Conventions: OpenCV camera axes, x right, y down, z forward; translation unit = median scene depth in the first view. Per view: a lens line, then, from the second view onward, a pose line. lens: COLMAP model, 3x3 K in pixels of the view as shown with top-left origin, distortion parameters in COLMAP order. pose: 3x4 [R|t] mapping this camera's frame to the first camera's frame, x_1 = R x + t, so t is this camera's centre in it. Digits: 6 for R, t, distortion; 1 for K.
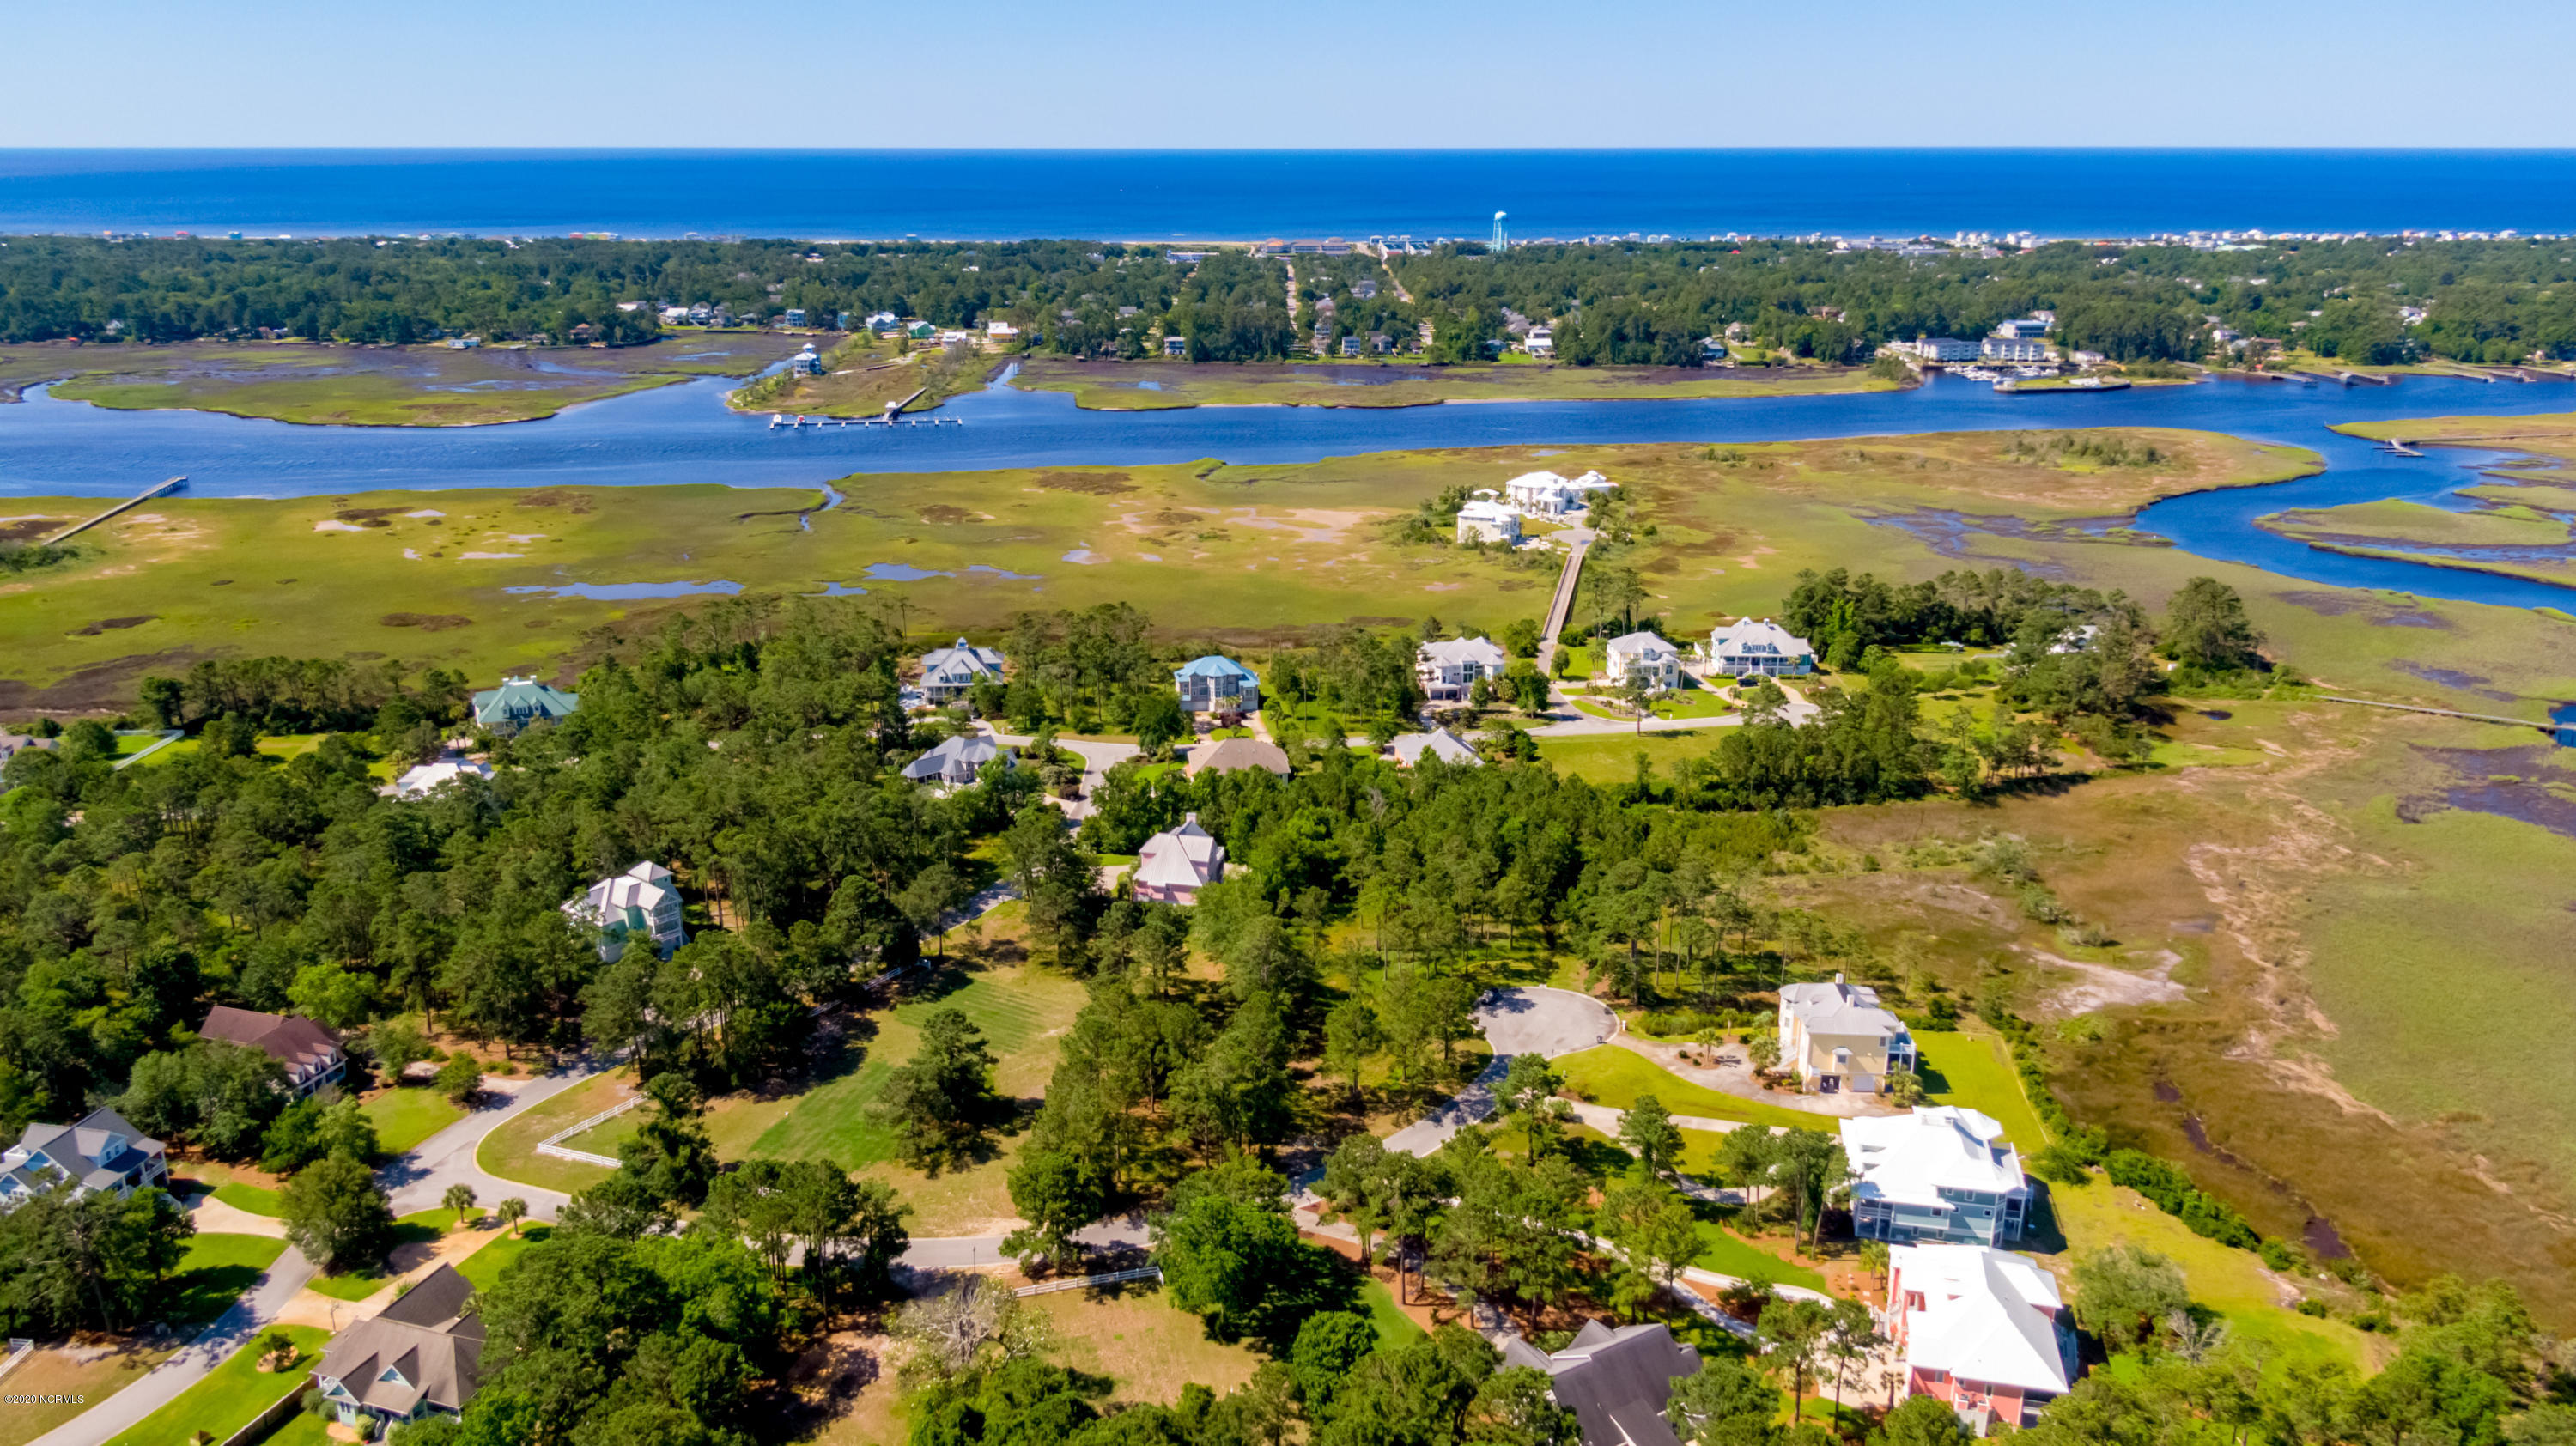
lens RADIAL K [[1842.7, 0, 1275.1], [0, 1842.7, 740.6], [0, 0, 1]] dist [0.039977, -0.055482]
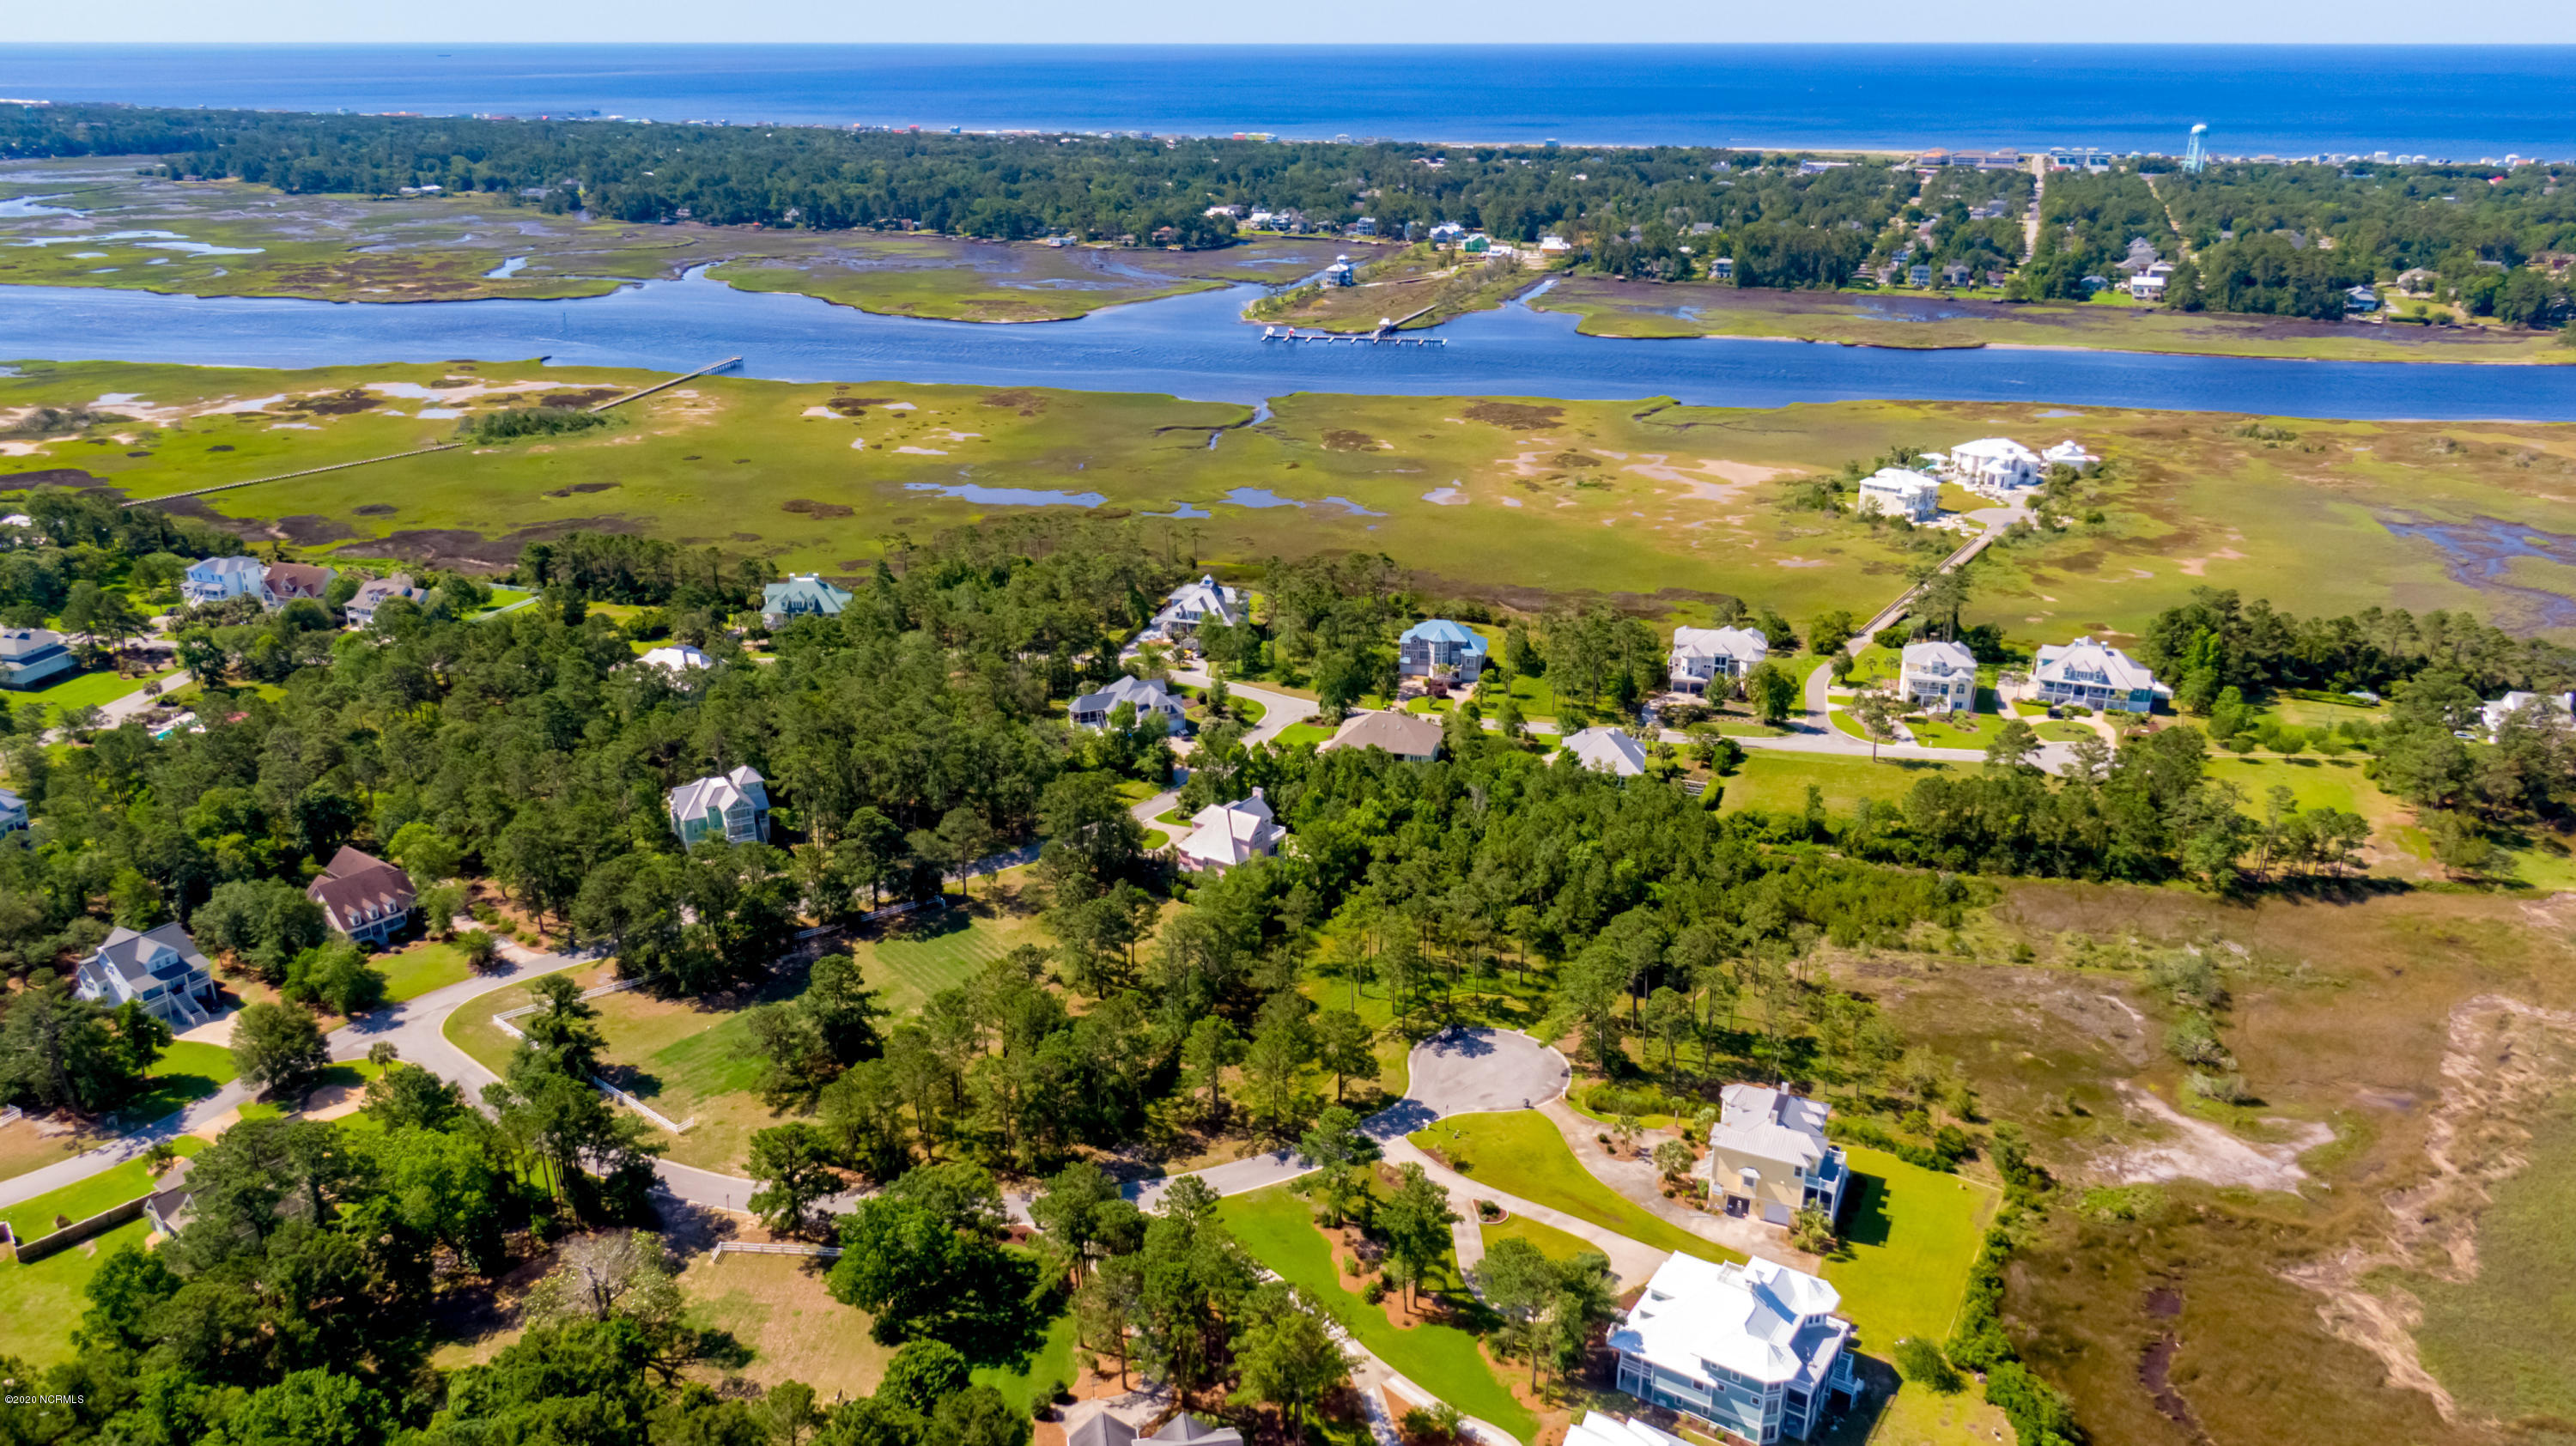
lens RADIAL K [[1842.7, 0, 1282.2], [0, 1842.7, 744.2], [0, 0, 1]] dist [0.039977, -0.055482]
pose [[0.934724, 0.127092, -0.331870, 0.204555], [-0.109765, 0.991452, 0.070527, -0.038169], [0.337997, -0.029496, 0.940685, 0.065955]]
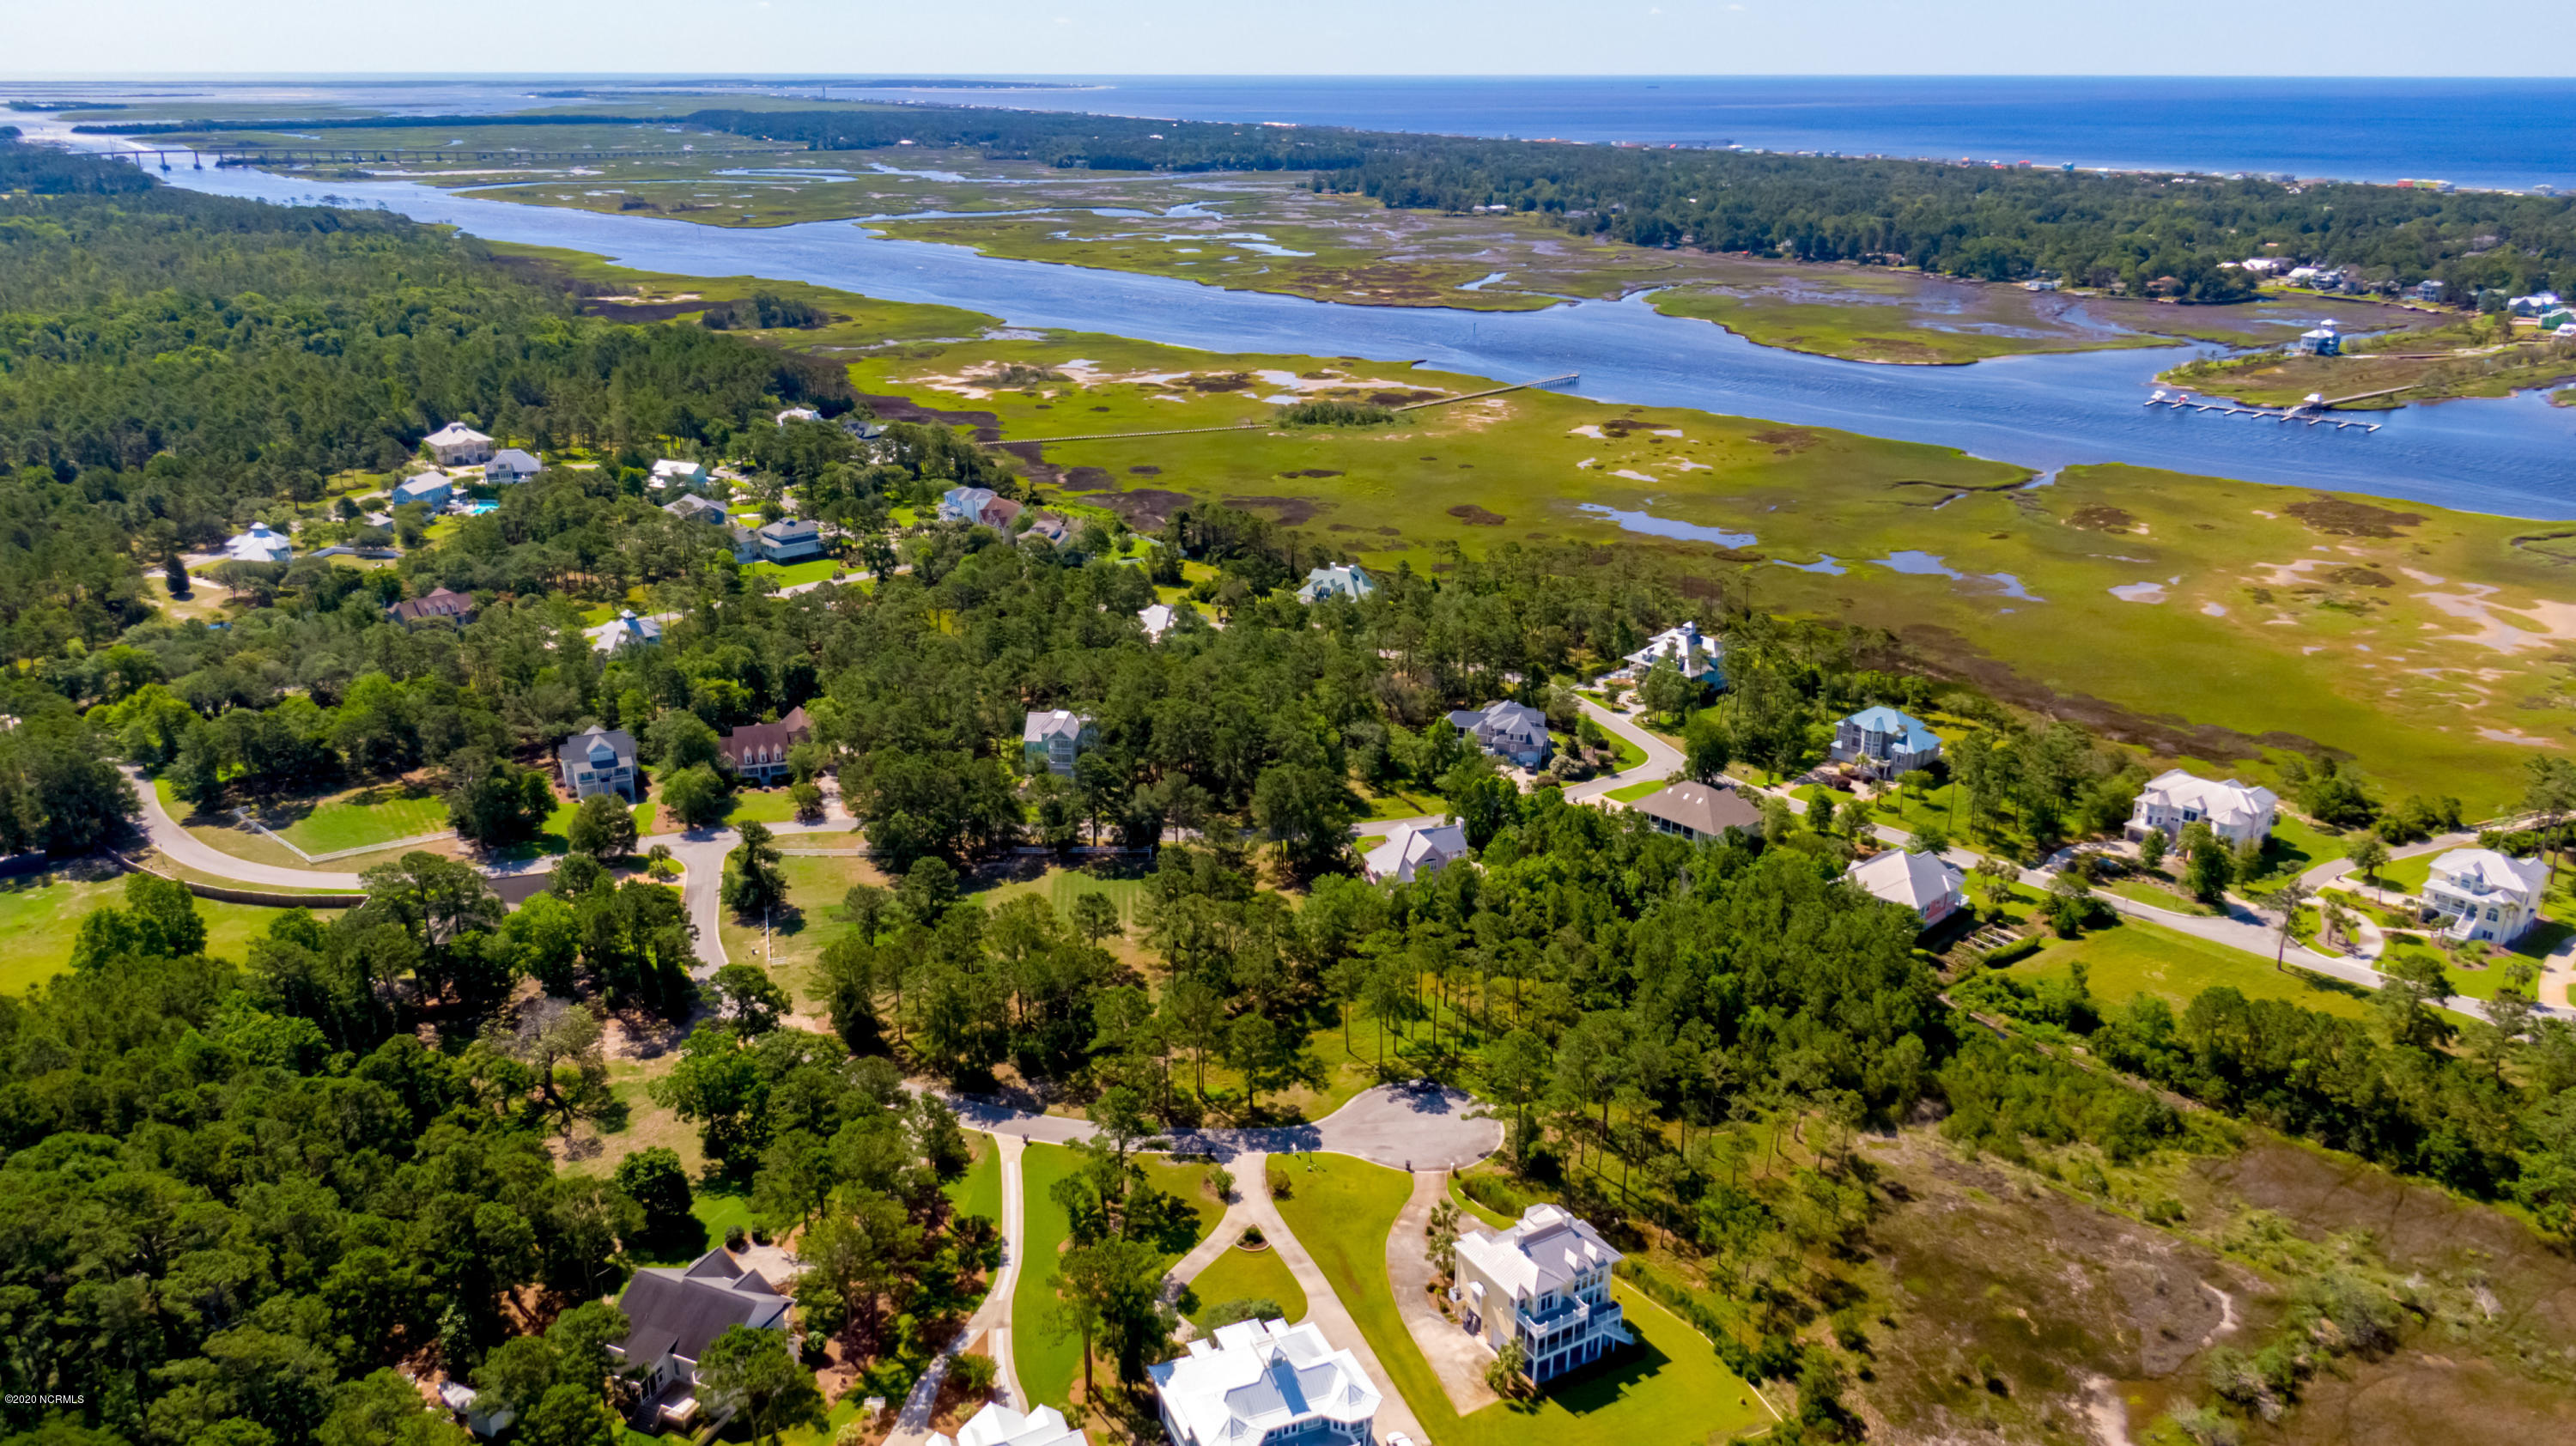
lens RADIAL K [[1842.7, 0, 1288.9], [0, 1842.7, 776.8], [0, 0, 1]] dist [0.039977, -0.055482]
pose [[0.576153, 0.292676, -0.763144, 0.452070], [-0.253130, 0.951679, 0.173875, -0.090119], [0.777157, 0.092996, 0.622397, 0.235550]]
